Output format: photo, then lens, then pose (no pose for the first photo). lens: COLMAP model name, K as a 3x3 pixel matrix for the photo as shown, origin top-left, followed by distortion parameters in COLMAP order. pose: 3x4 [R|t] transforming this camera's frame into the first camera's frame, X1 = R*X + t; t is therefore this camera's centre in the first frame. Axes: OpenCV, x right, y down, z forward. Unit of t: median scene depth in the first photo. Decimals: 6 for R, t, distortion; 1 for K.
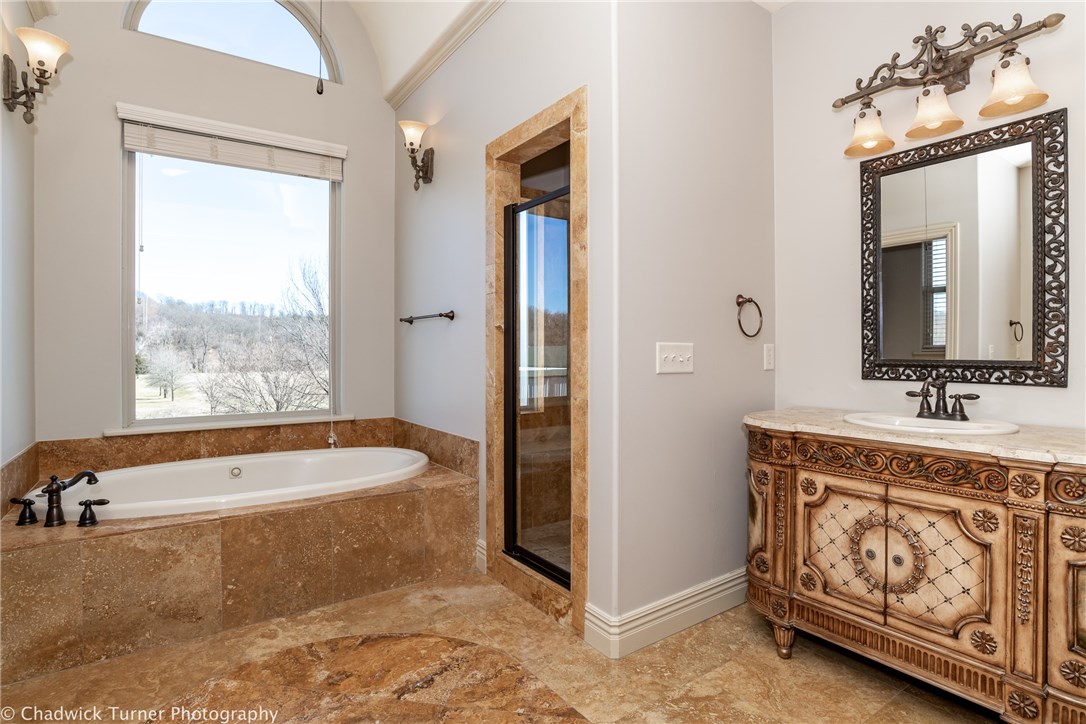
lens RADIAL K [[564.8, 0, 544.1], [0, 564.8, 350.0], [0, 0, 1]] dist [-0.033680, 0.019826]
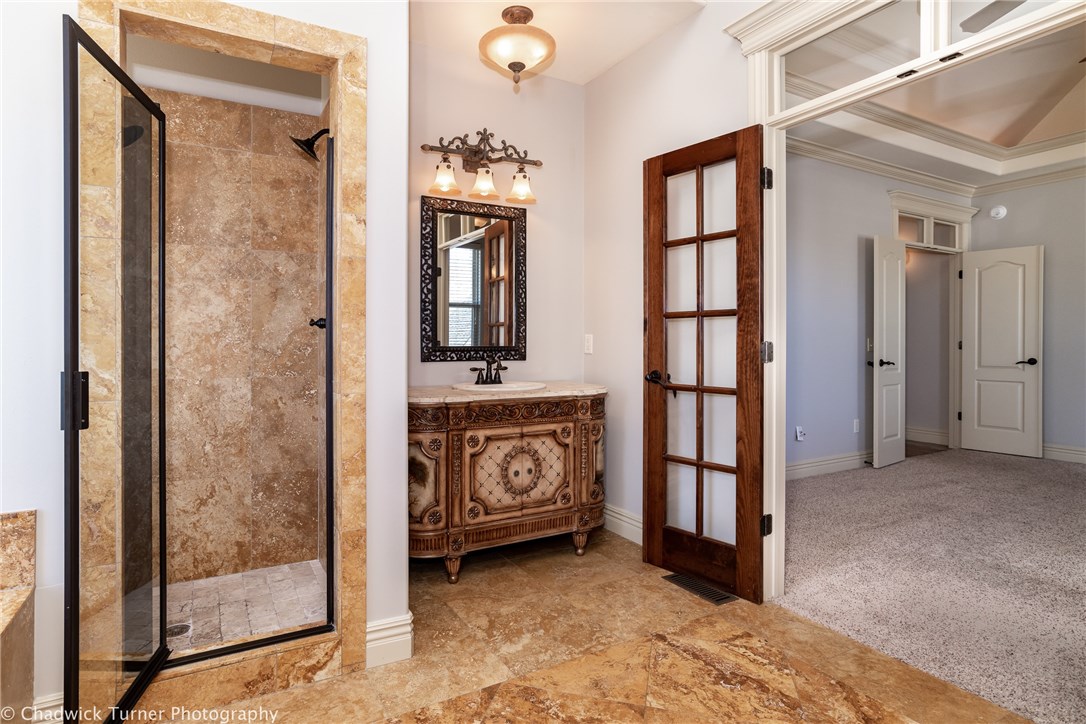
lens RADIAL K [[561.5, 0, 541.5], [0, 561.5, 338.6], [0, 0, 1]] dist [-0.001989, 0.000663]
pose [[0.116235, 0.005113, 0.993209, -0.856544], [-0.002962, 0.999984, -0.004802, 0.004126], [-0.993217, -0.002384, 0.116248, 0.693118]]
